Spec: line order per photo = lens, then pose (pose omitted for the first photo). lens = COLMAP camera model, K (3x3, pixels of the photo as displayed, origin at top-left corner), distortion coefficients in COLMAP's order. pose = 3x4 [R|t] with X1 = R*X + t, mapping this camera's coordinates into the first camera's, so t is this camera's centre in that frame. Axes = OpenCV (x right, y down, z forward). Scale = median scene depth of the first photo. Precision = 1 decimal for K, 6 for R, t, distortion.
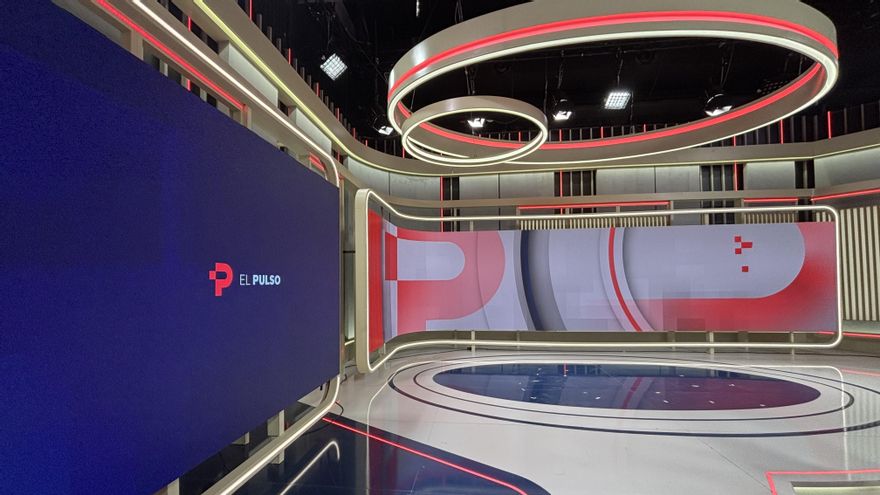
lens RADIAL K [[352.1, 0, 424.6], [0, 352.1, 276.1], [0, 0, 1]] dist [0.013002, -0.003115]
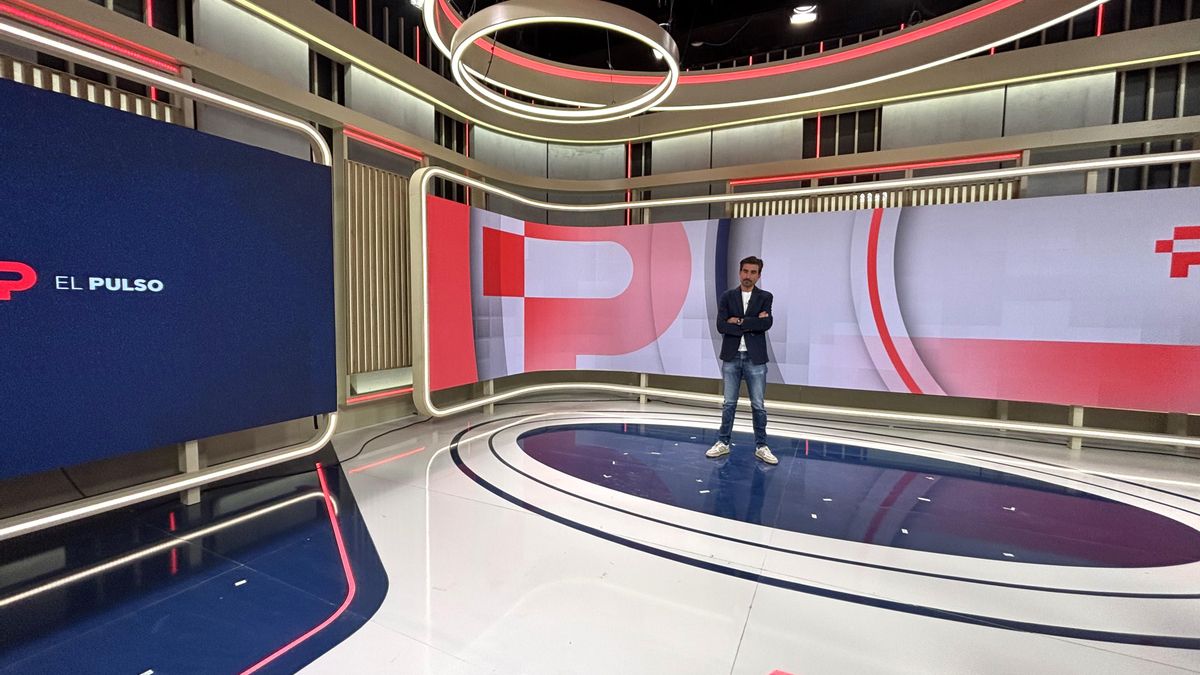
lens RADIAL K [[480.1, 0, 595.9], [0, 480.1, 337.1], [0, 0, 1]] dist [0.013002, -0.003115]
pose [[0.940911, 0.043930, -0.335792, 0.359973], [-0.015175, 0.996024, 0.087785, 0.006165], [0.338313, -0.077502, 0.937837, 0.110651]]
